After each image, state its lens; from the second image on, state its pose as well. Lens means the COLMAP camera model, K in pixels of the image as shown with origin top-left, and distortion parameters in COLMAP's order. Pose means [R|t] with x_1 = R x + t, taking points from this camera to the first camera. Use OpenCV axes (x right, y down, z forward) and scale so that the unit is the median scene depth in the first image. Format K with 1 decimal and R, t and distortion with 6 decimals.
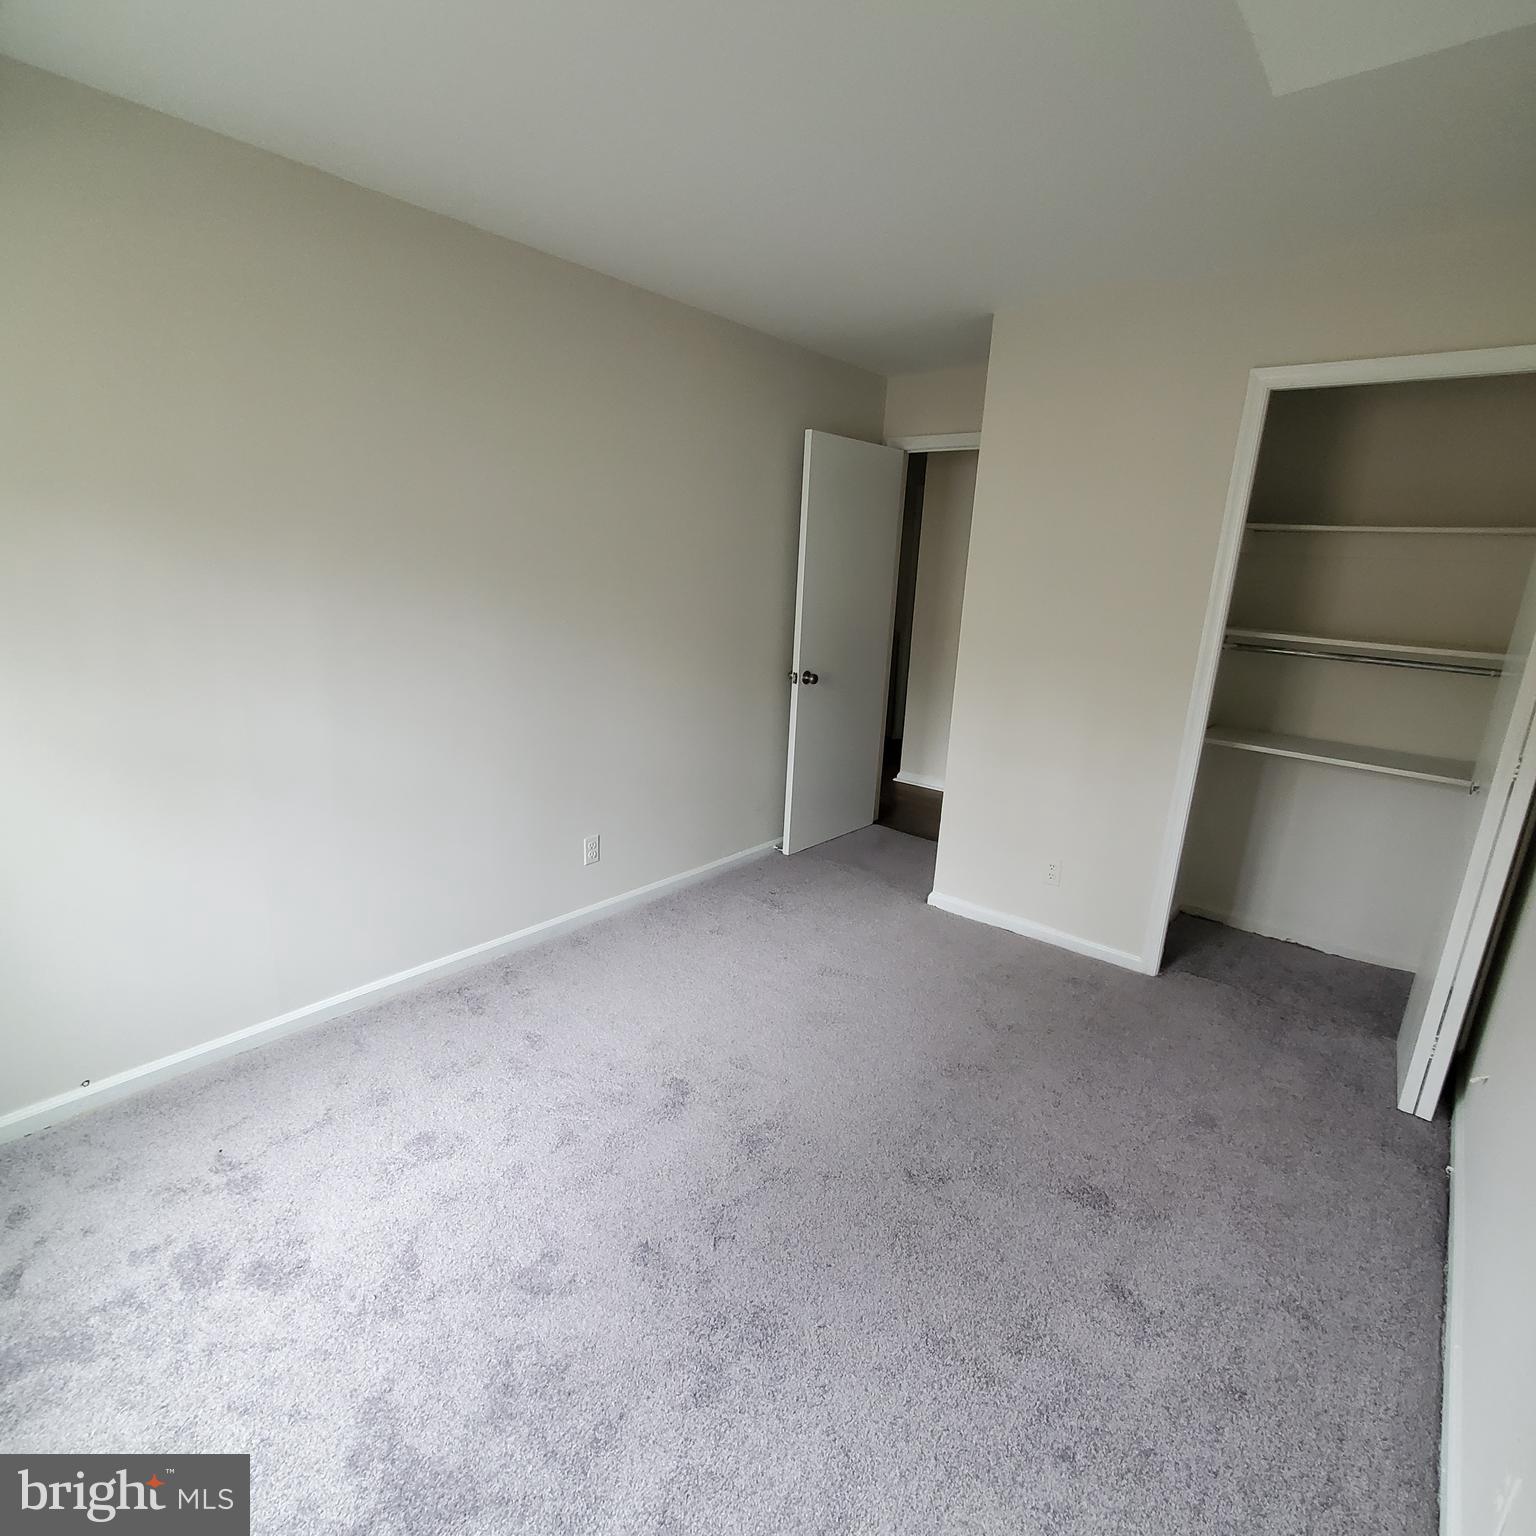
lens RADIAL K [[812.6, 0, 774.8], [0, 812.6, 772.9], [0, 0, 1]] dist [0.000390, -0.002842]
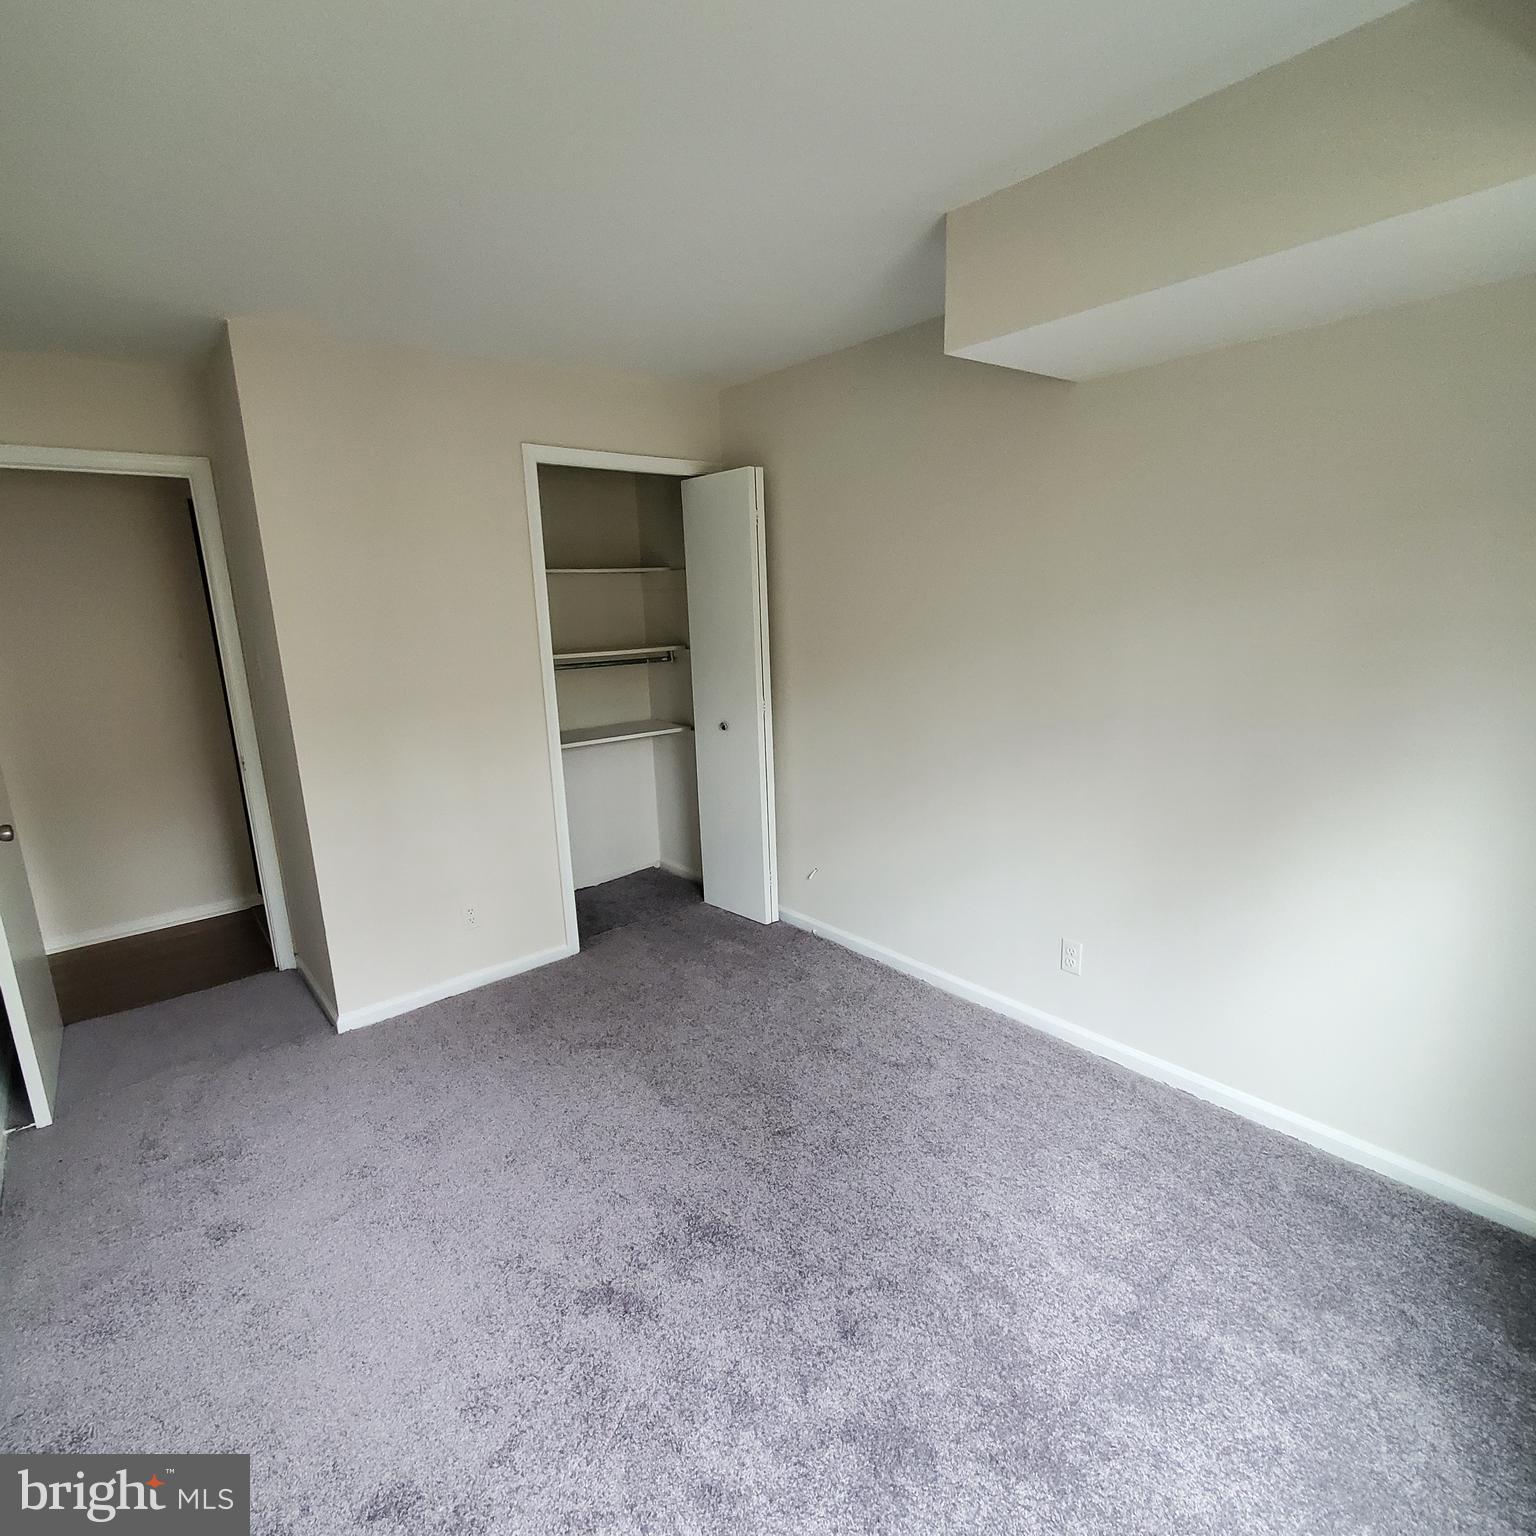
lens RADIAL K [[812.6, 0, 774.6], [0, 812.6, 762.0], [0, 0, 1]] dist [0.000390, -0.002842]
pose [[0.184990, -0.244453, 0.951852, -0.590498], [0.297925, 0.936938, 0.182722, -0.152376], [-0.936493, 0.249779, 0.246153, 0.441821]]
